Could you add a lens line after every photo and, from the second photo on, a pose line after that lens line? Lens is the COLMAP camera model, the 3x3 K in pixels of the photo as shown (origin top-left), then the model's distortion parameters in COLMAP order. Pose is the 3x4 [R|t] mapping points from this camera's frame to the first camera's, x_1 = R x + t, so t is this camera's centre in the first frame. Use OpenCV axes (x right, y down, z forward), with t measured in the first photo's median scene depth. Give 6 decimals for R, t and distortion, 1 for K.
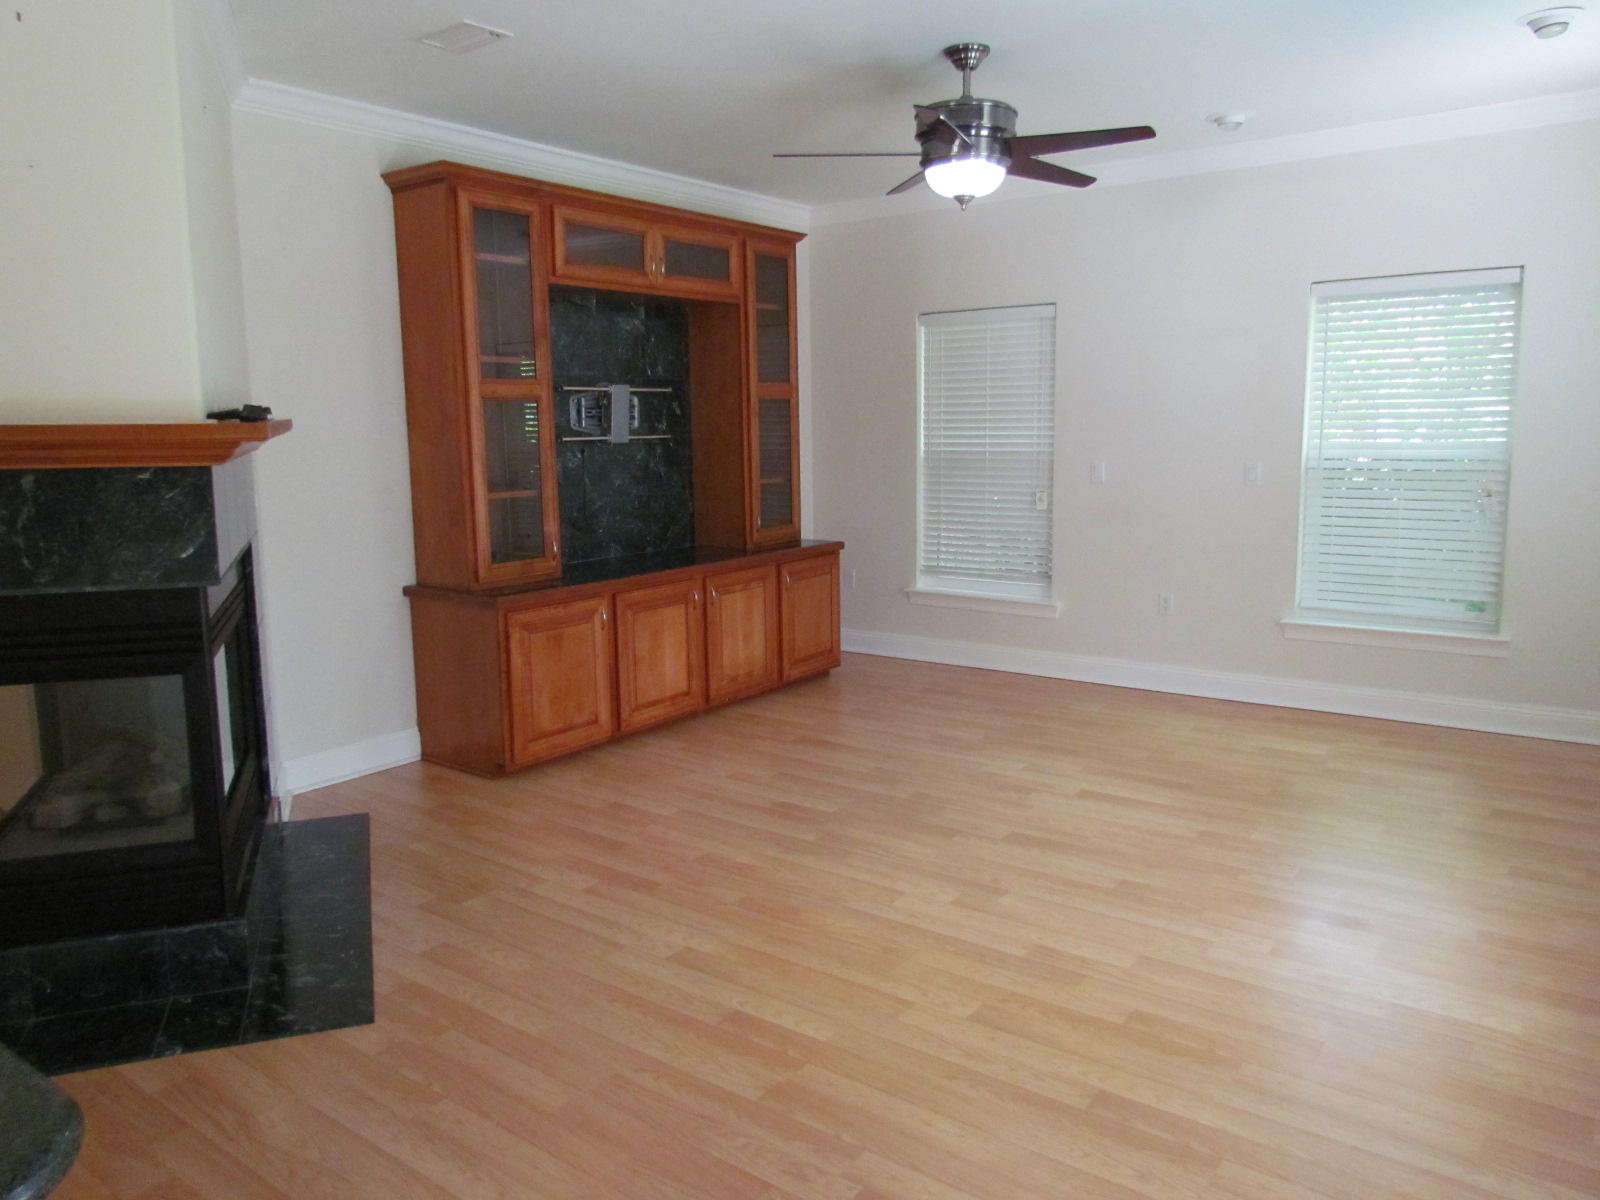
lens RADIAL K [[1147.6, 0, 803.3], [0, 1147.6, 594.7], [0, 0, 1]] dist [-0.027182, 0.009955]
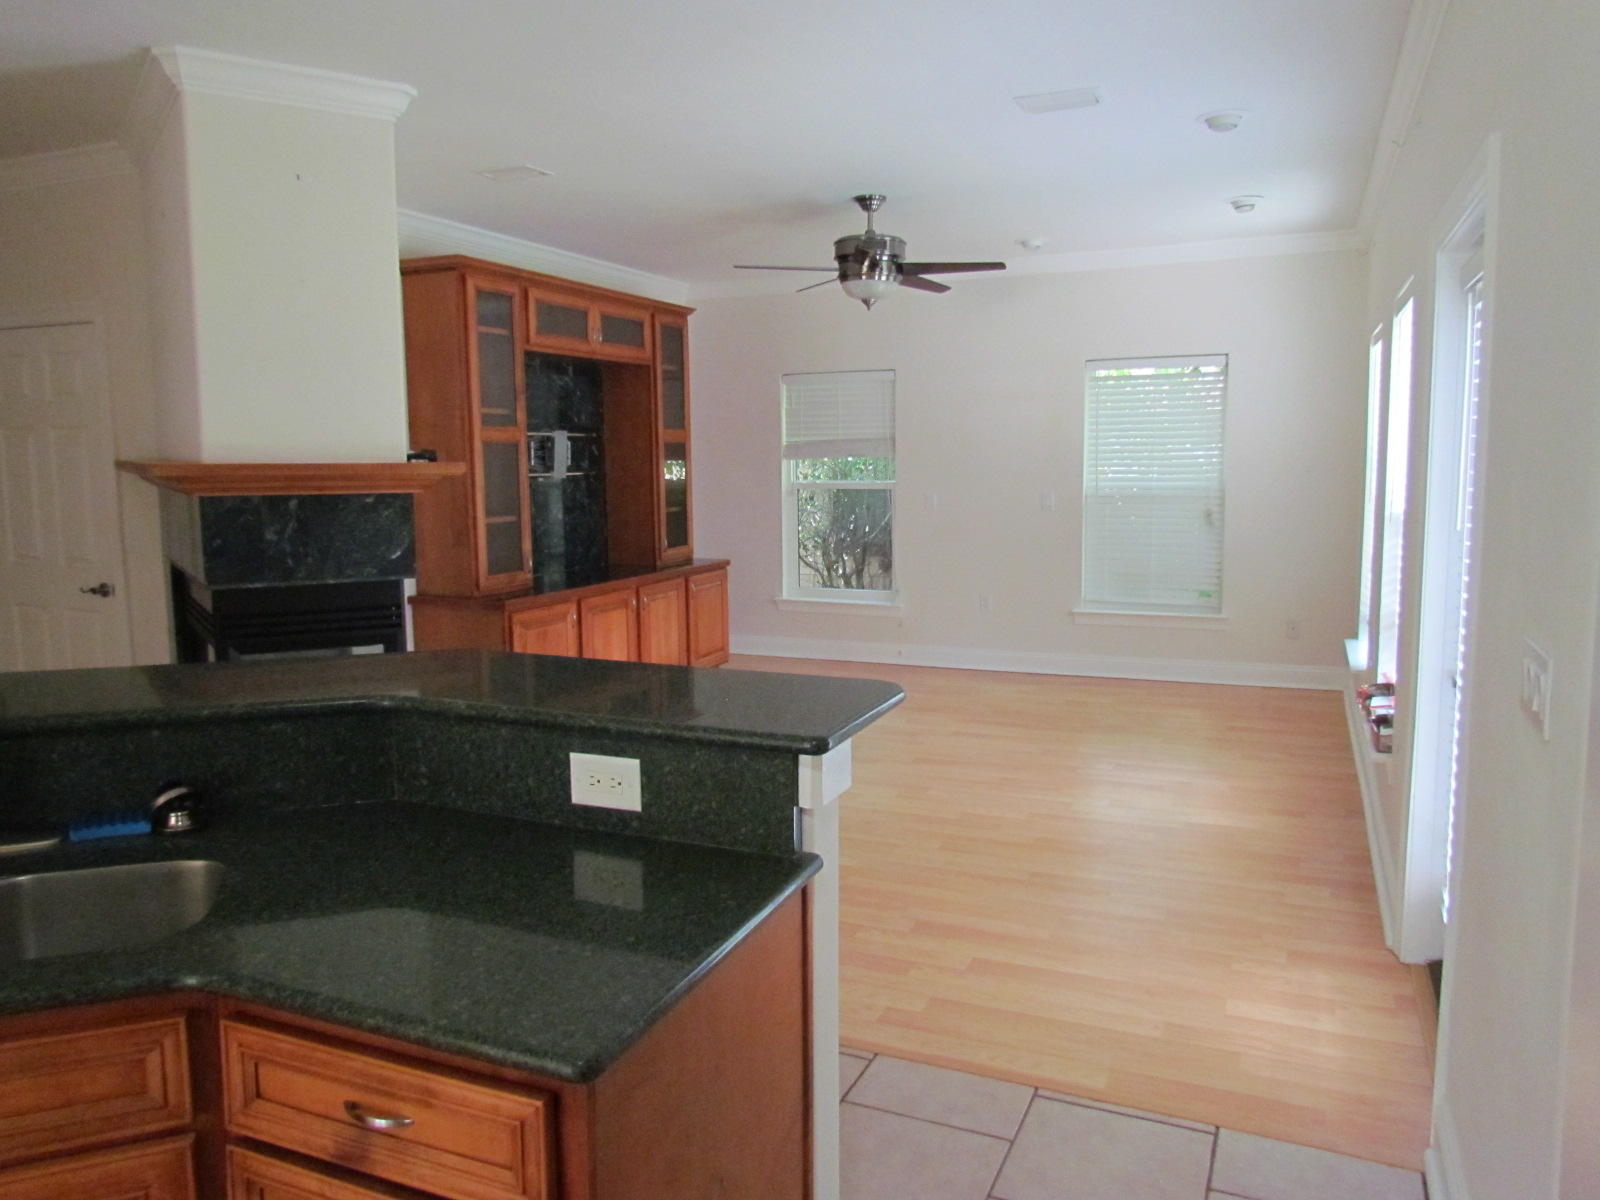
lens RADIAL K [[1147.6, 0, 797.7], [0, 1147.6, 597.9], [0, 0, 1]] dist [-0.027182, 0.009955]
pose [[0.975666, -0.022950, 0.218058, -0.207826], [0.029384, 0.999222, -0.026309, 0.037932], [-0.217285, 0.032076, 0.975581, -0.267353]]
